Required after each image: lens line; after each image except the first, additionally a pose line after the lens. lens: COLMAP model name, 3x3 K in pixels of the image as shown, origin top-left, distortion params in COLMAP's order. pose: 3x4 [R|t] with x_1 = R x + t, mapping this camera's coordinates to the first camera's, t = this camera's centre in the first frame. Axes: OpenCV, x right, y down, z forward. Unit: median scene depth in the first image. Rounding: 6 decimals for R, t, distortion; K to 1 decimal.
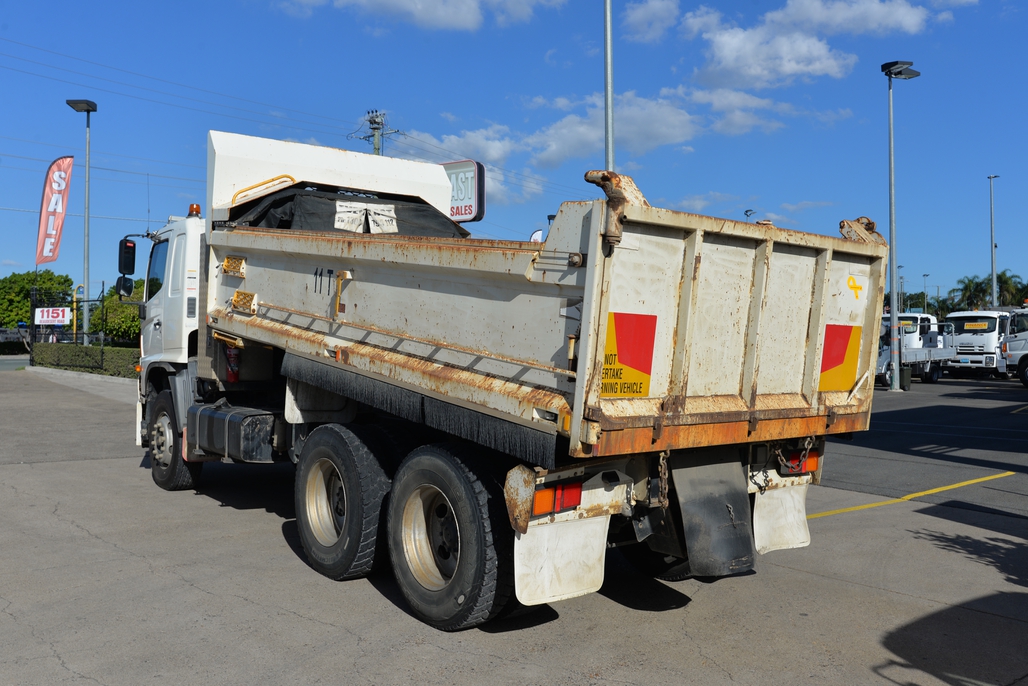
lens RADIAL K [[906.6, 0, 514.0], [0, 906.6, 343.0], [0, 0, 1]] dist [0.007058, 0.000140]
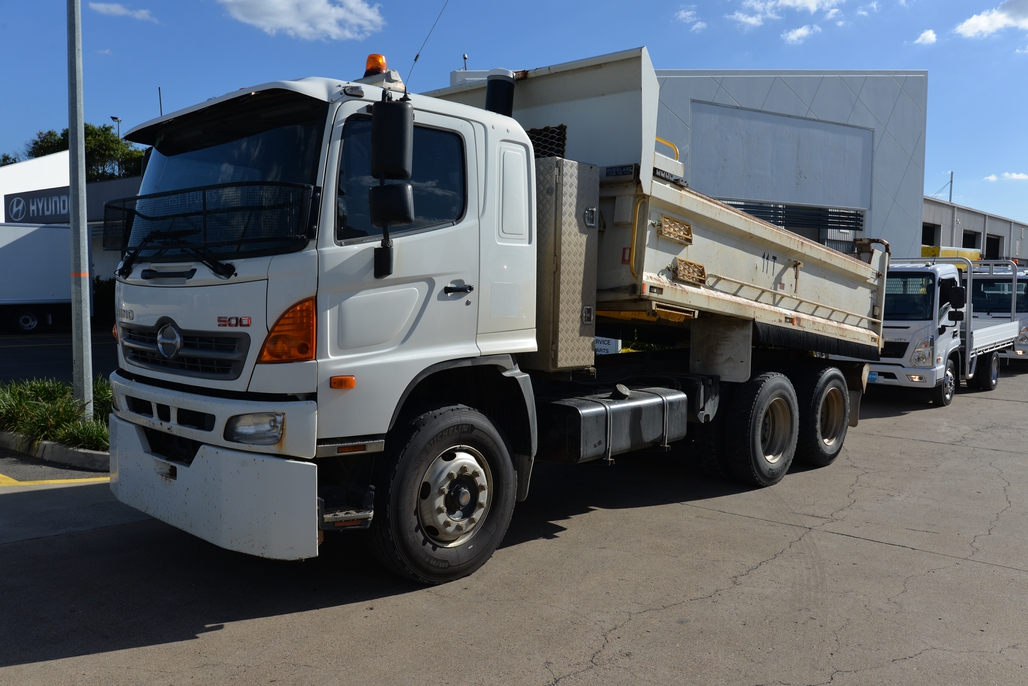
lens RADIAL K [[839.2, 0, 514.0], [0, 839.2, 343.0], [0, 0, 1]] dist [-0.034227, -0.001283]
pose [[-0.176700, -0.082542, 0.980798, -1.338666], [-0.020819, 0.996568, 0.080118, -0.044515], [-0.984045, -0.006263, -0.177812, 1.590541]]
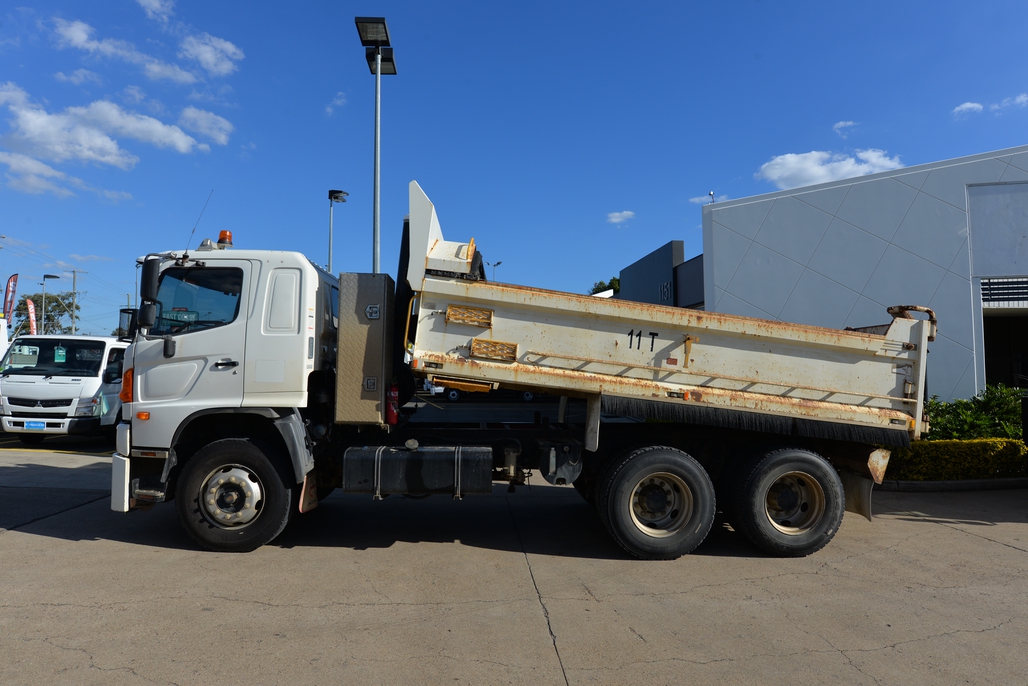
lens RADIAL K [[586.1, 0, 535.3], [0, 586.1, 345.7], [0, 0, 1]] dist [-0.047850, 0.001879]
pose [[0.552656, 0.027643, 0.832951, -1.032657], [-0.002924, 0.999508, -0.031231, -0.033172], [-0.833404, 0.014825, 0.552465, 0.665919]]
